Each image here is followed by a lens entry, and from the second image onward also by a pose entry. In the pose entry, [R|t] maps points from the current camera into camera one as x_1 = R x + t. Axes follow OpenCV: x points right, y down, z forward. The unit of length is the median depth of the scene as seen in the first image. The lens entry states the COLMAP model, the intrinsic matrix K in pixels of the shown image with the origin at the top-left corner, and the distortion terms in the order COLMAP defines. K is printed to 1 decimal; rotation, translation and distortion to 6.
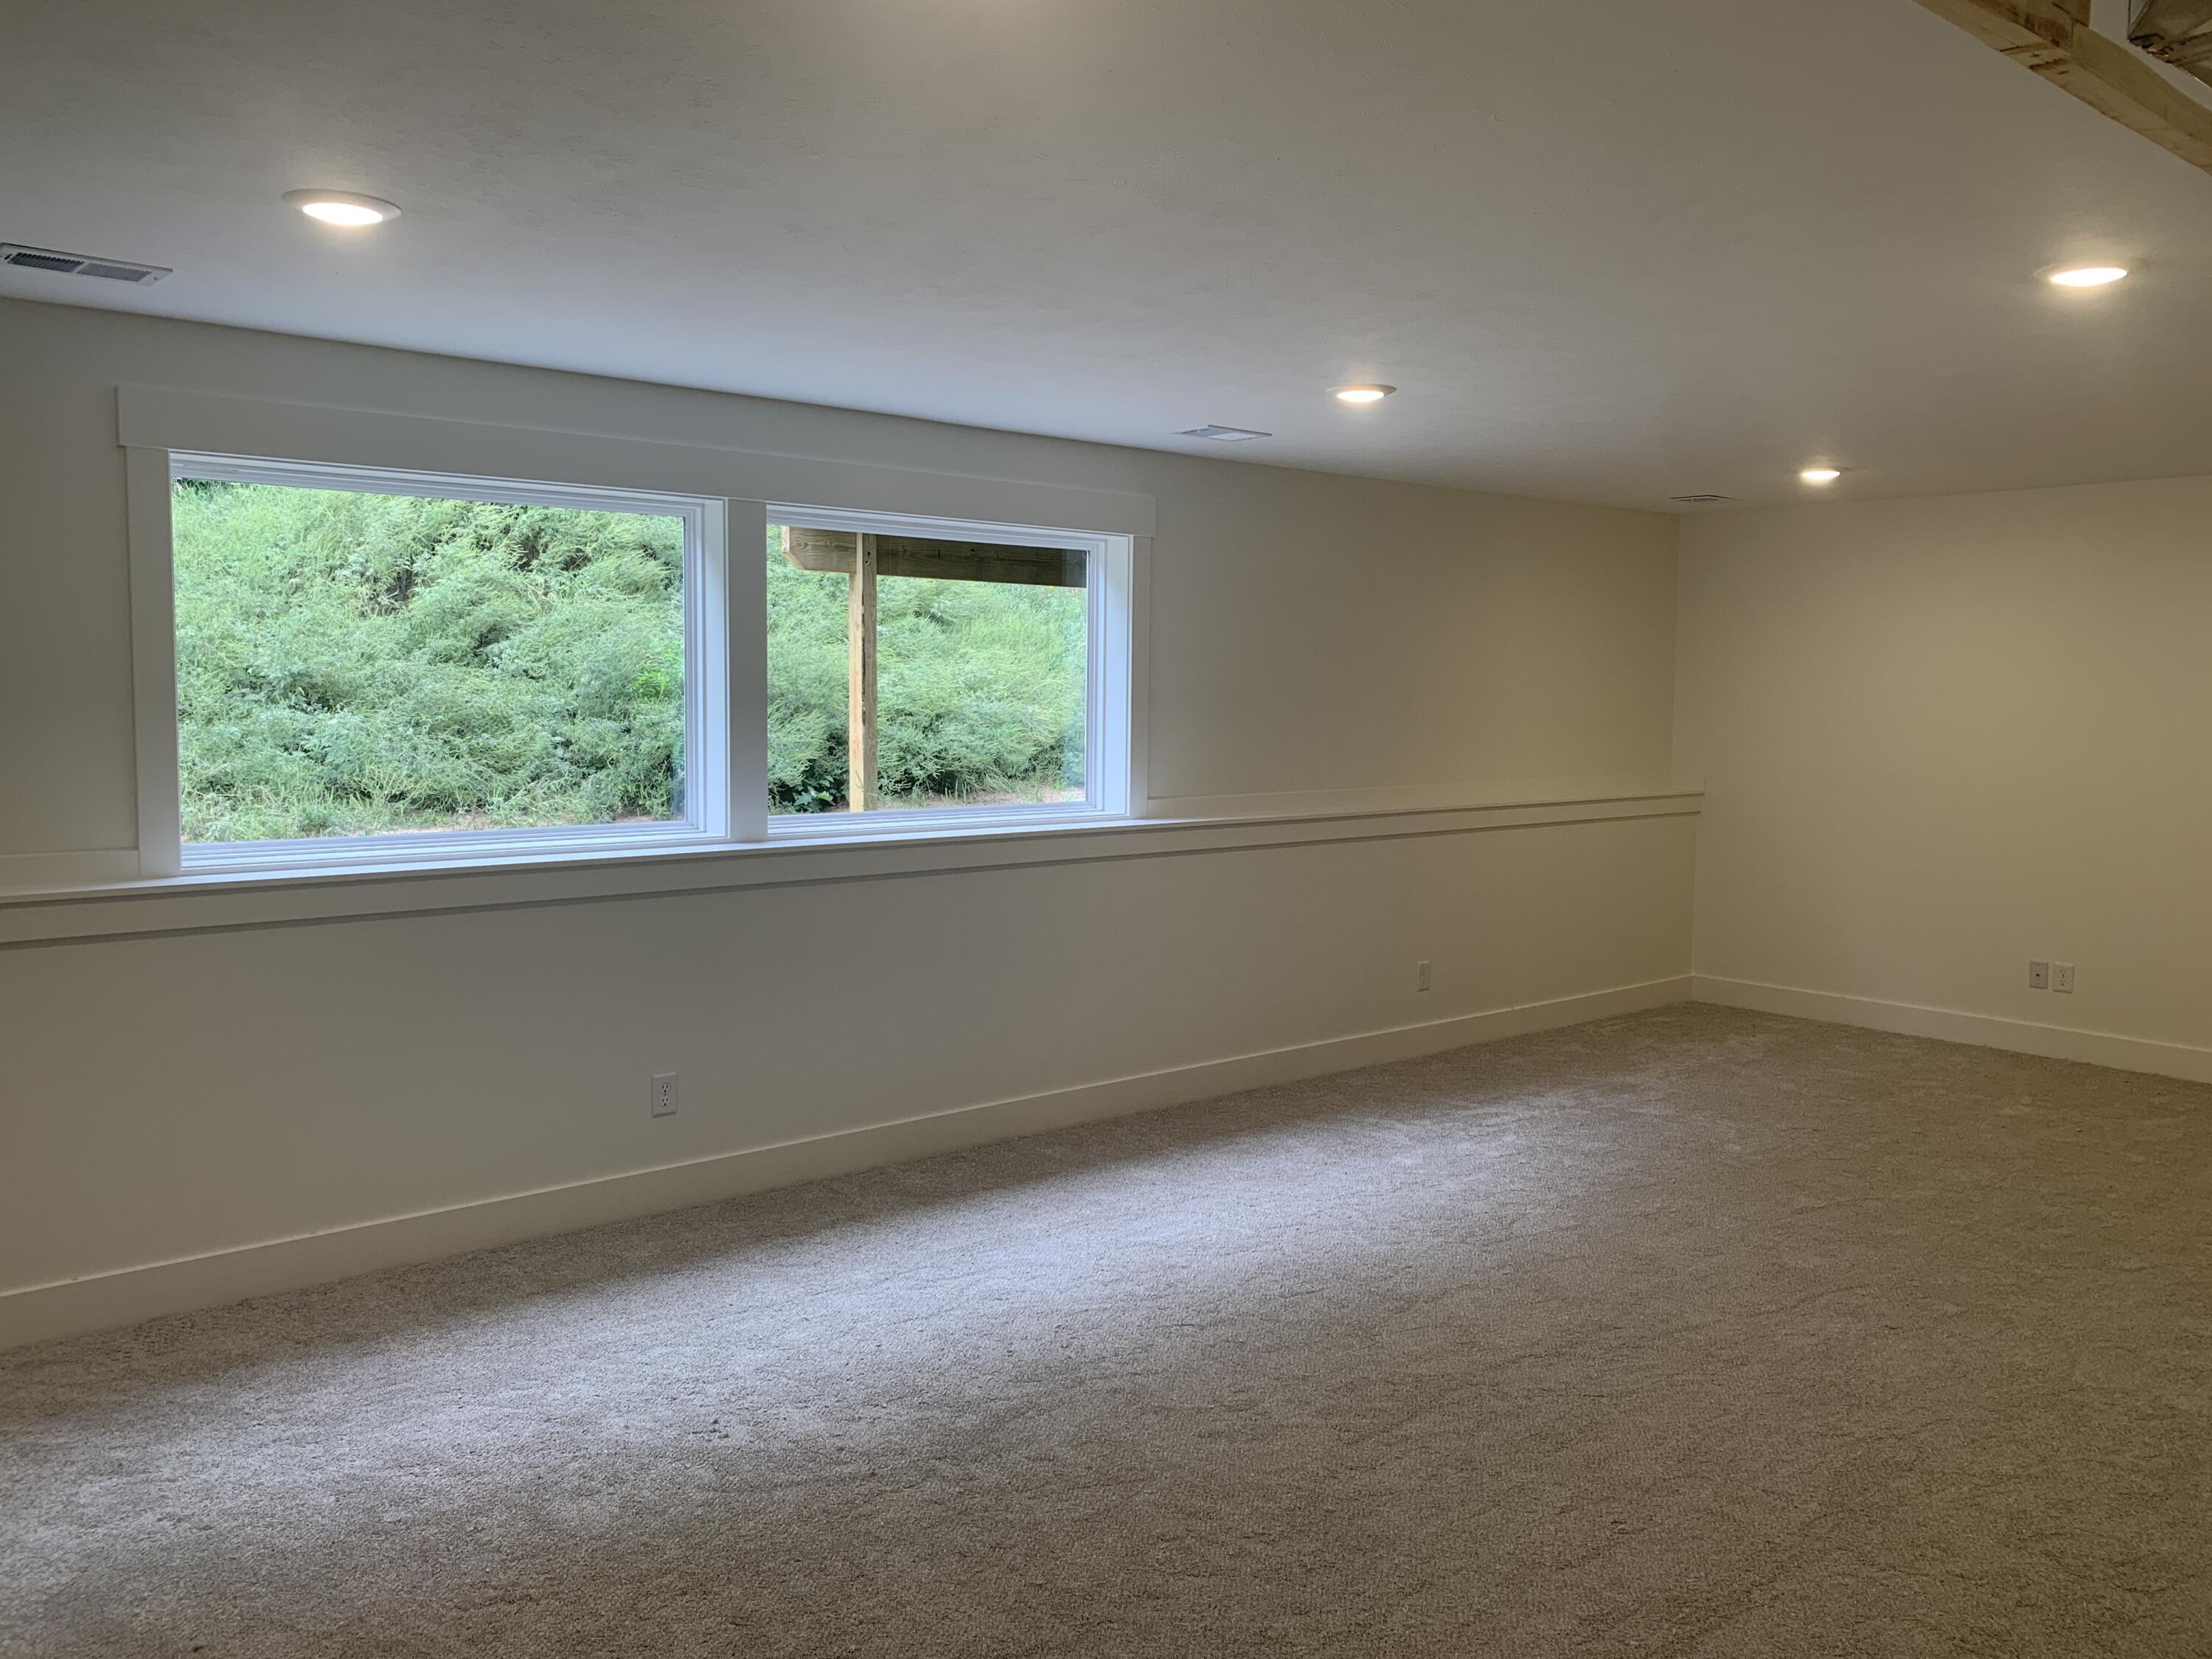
lens RADIAL K [[1670.5, 0, 1106.0], [0, 1670.5, 829.5], [0, 0, 1]] dist [0.002341, 0.000313]
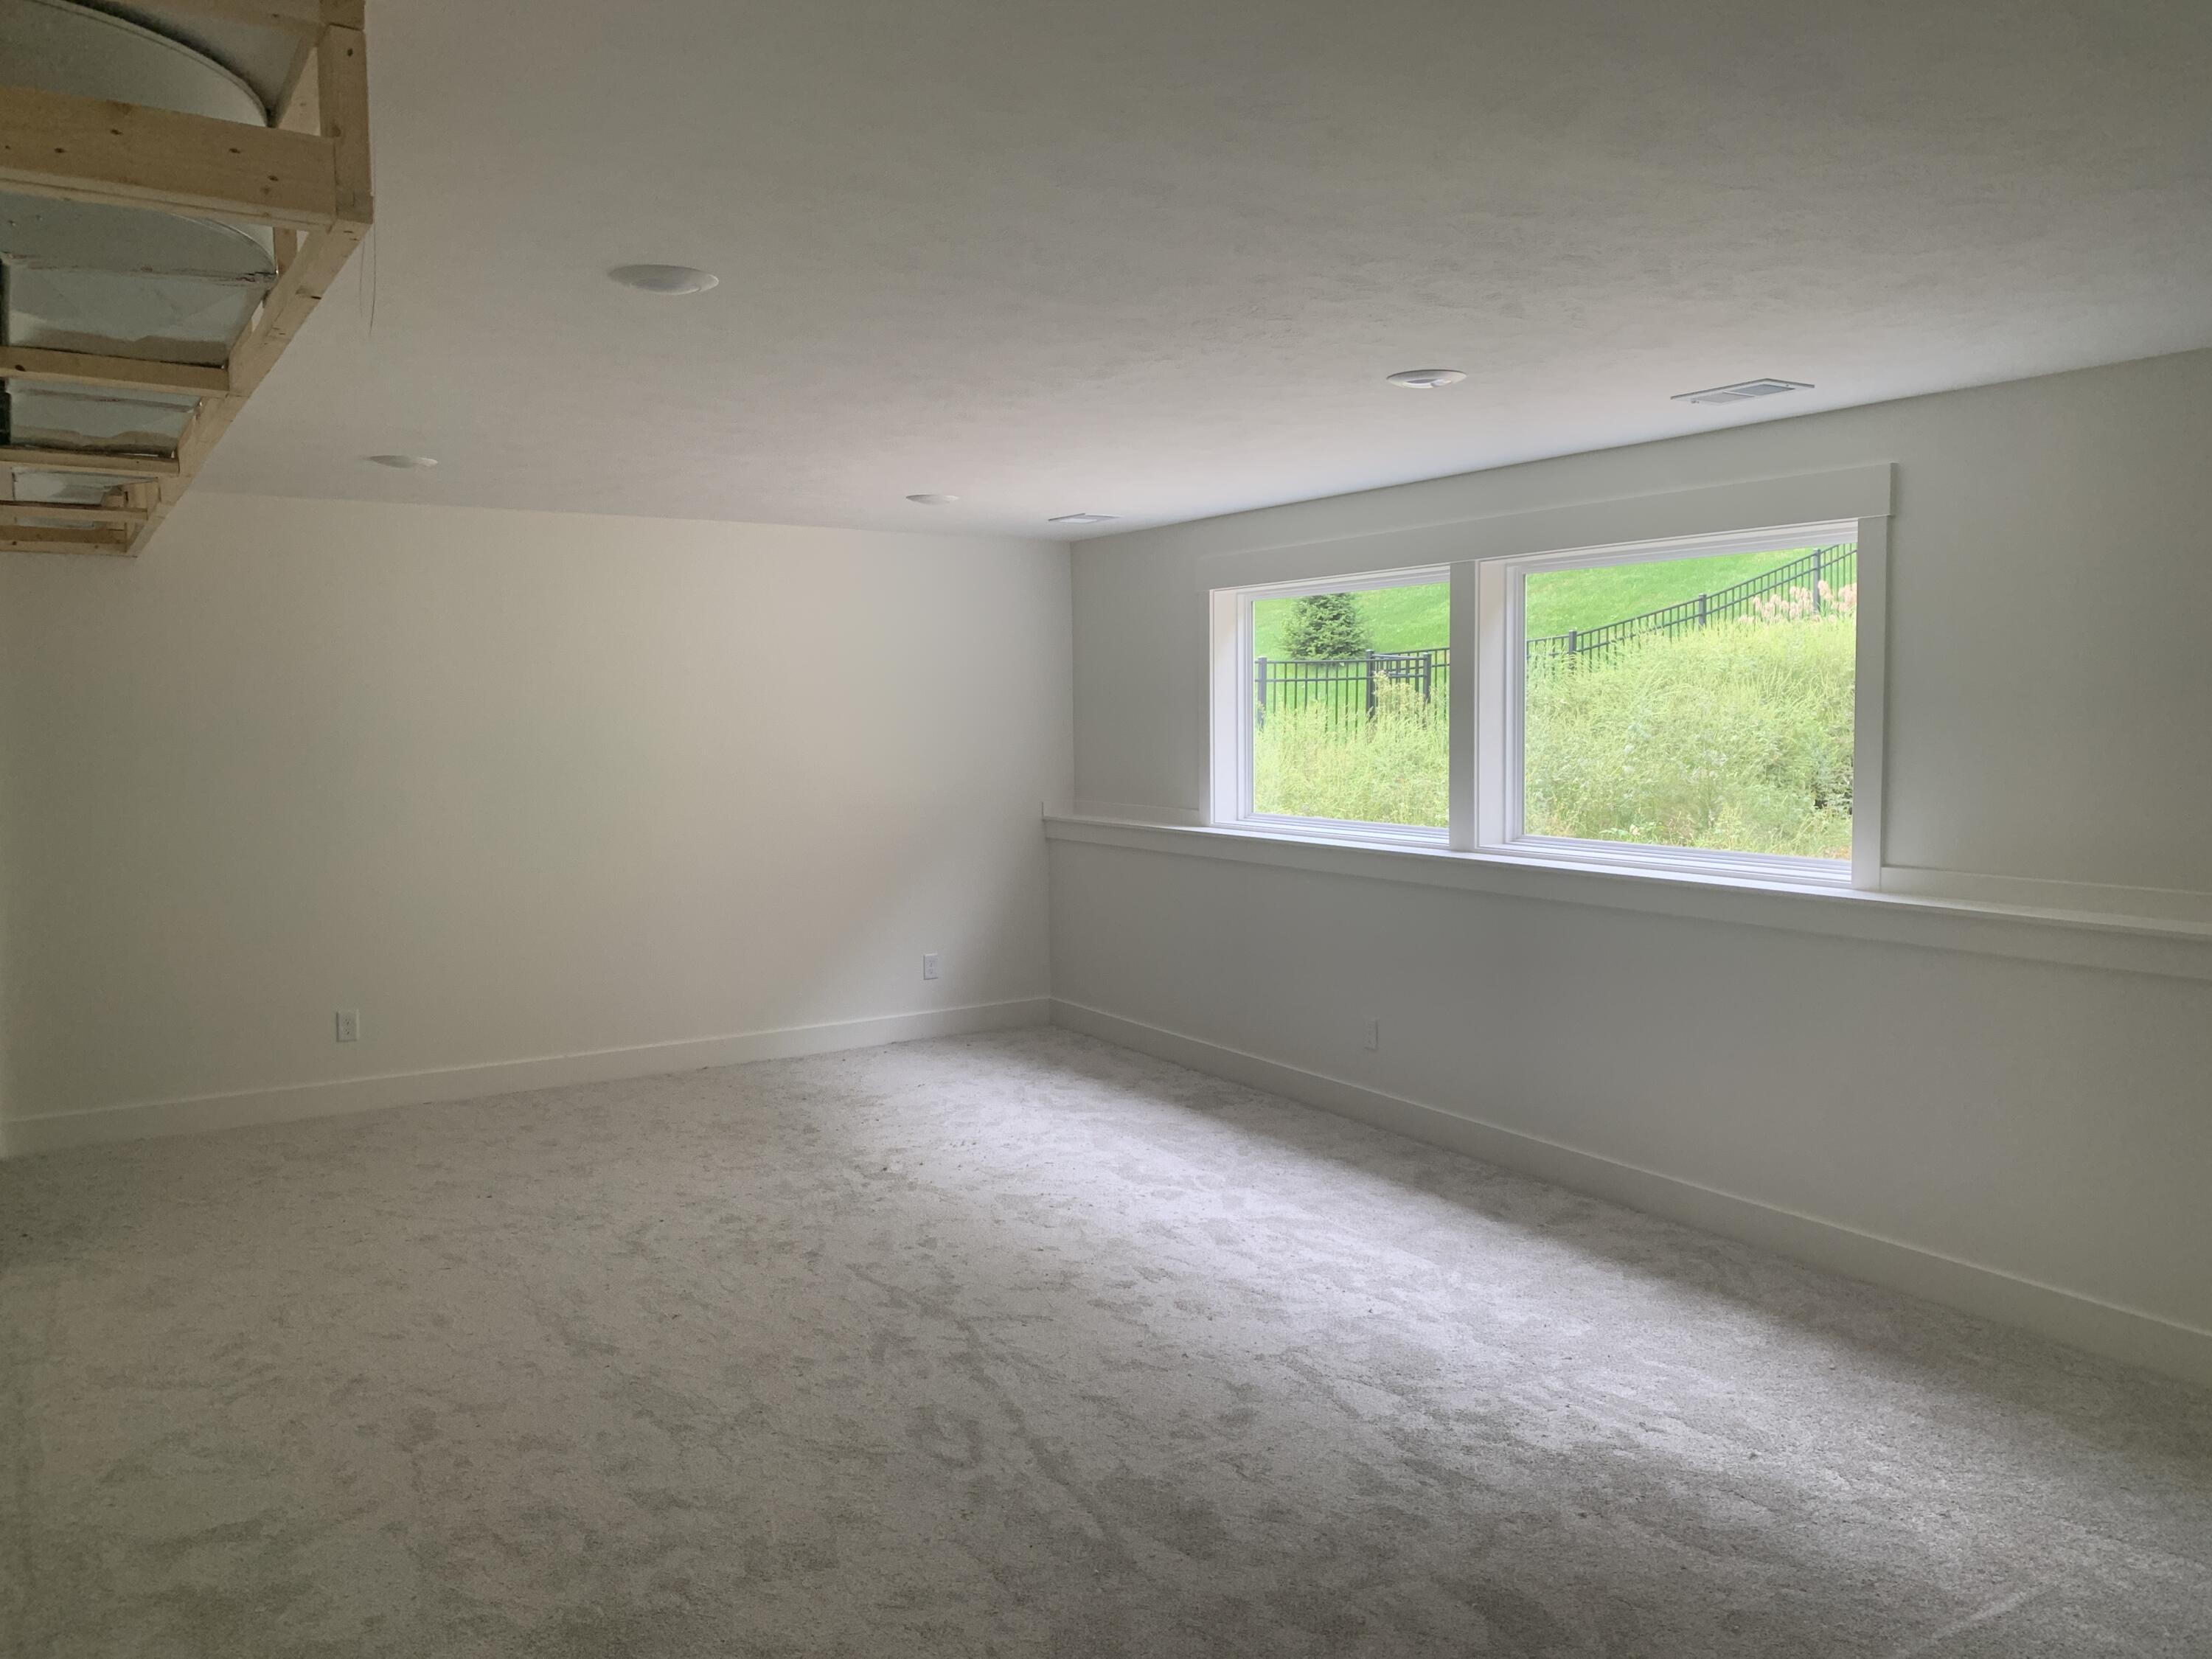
lens RADIAL K [[1670.5, 0, 1106.0], [0, 1670.5, 829.5], [0, 0, 1]] dist [0.002341, 0.000313]
pose [[-0.148317, 0.066115, -0.986727, 1.005238], [-0.075352, 0.994107, 0.077935, -0.082998], [0.986065, 0.085911, -0.142461, 0.943914]]
